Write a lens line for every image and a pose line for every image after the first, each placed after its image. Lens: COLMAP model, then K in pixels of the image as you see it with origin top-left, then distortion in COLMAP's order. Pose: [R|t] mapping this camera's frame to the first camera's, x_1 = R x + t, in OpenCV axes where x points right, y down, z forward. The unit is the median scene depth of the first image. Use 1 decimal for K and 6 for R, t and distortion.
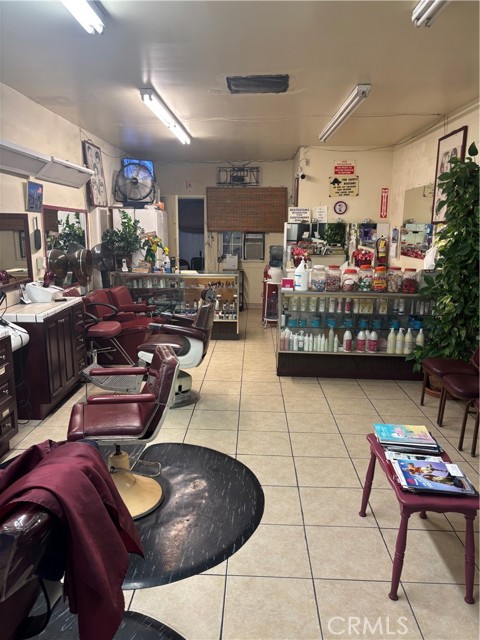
lens RADIAL K [[489.7, 0, 236.9], [0, 489.7, 323.7], [0, 0, 1]] dist [0.057392, -0.071425]
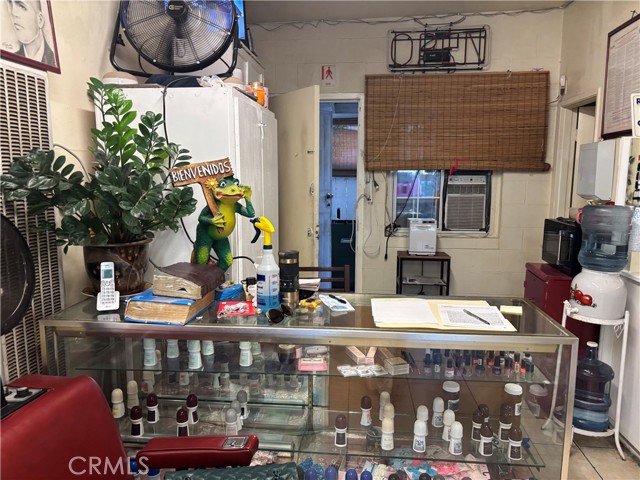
lens RADIAL K [[477.5, 0, 320.0], [0, 477.5, 240.0], [0, 0, 1]] dist [0.046122, -0.050971]
pose [[0.997569, 0.006818, -0.069355, -0.095825], [-0.011014, 0.998119, -0.060305, -0.126876], [0.068814, 0.060922, 0.995768, 0.737437]]
